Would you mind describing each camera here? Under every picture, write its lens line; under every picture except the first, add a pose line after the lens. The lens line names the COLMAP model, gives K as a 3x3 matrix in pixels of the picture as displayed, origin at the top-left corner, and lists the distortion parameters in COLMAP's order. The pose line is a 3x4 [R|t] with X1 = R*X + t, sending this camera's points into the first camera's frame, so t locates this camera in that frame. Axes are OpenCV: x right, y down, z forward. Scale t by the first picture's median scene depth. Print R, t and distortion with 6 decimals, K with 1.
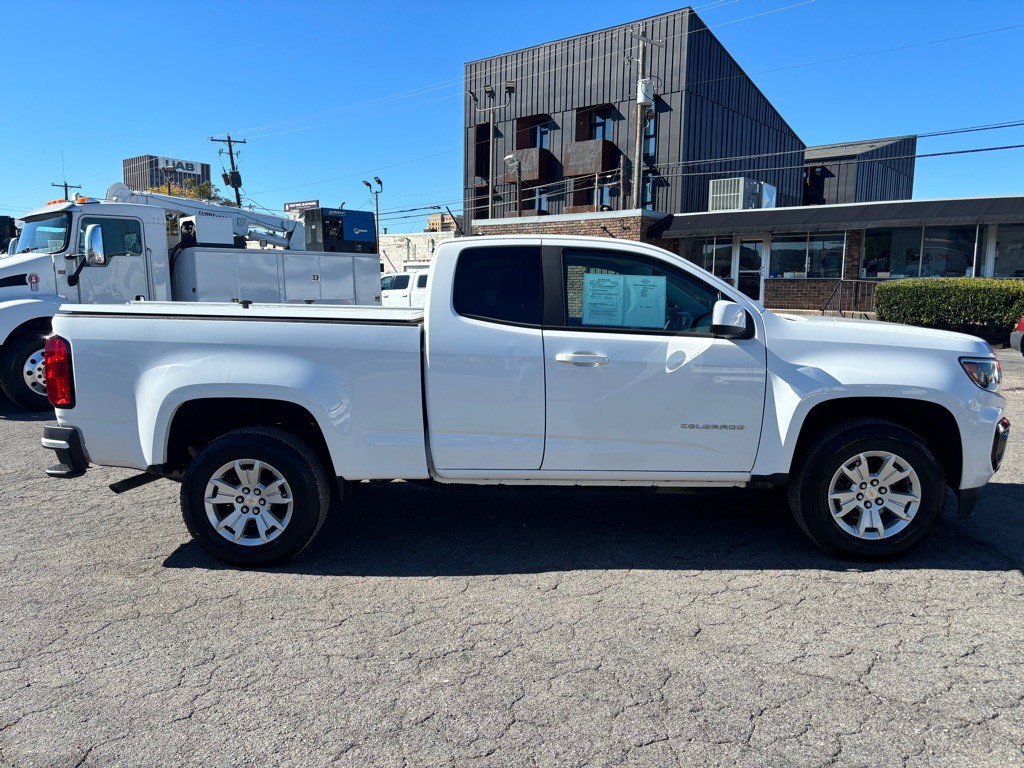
lens RADIAL K [[764.7, 0, 501.0], [0, 764.7, 386.1], [0, 0, 1]] dist [0.002470, 0.002422]
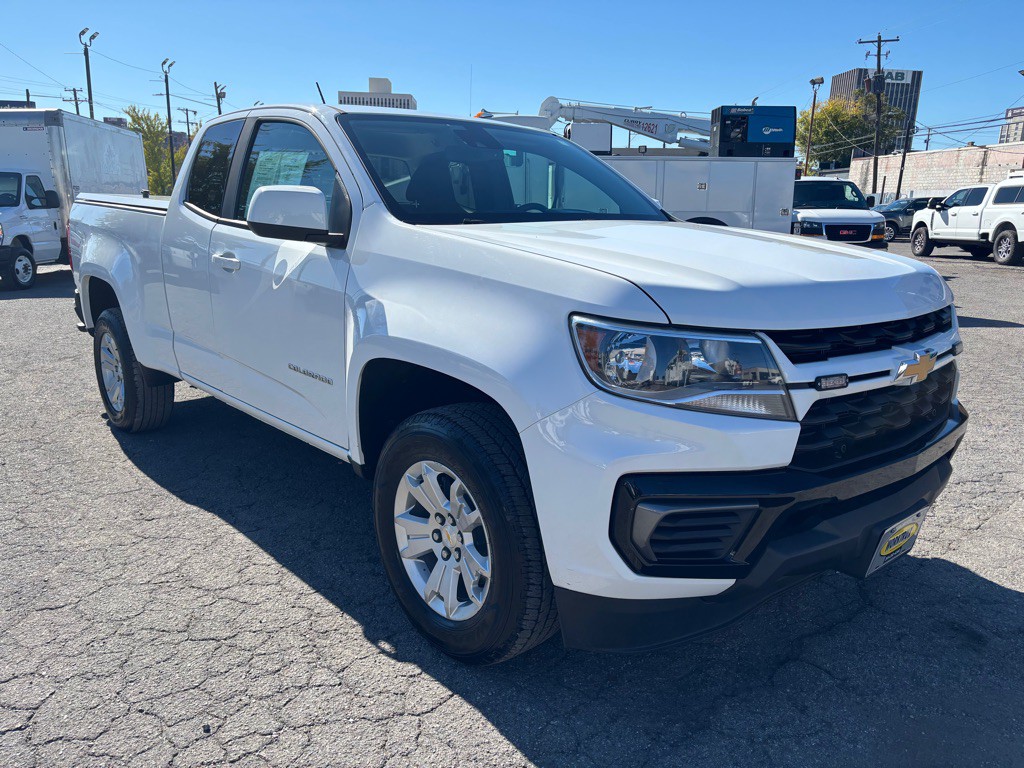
lens RADIAL K [[767.7, 0, 514.5], [0, 767.7, 382.2], [0, 0, 1]] dist [0.040965, -0.047706]
pose [[0.690406, 0.174052, -0.702172, 0.814159], [-0.107109, 0.984522, 0.138726, -0.050793], [0.715449, -0.020569, 0.698362, 0.582040]]
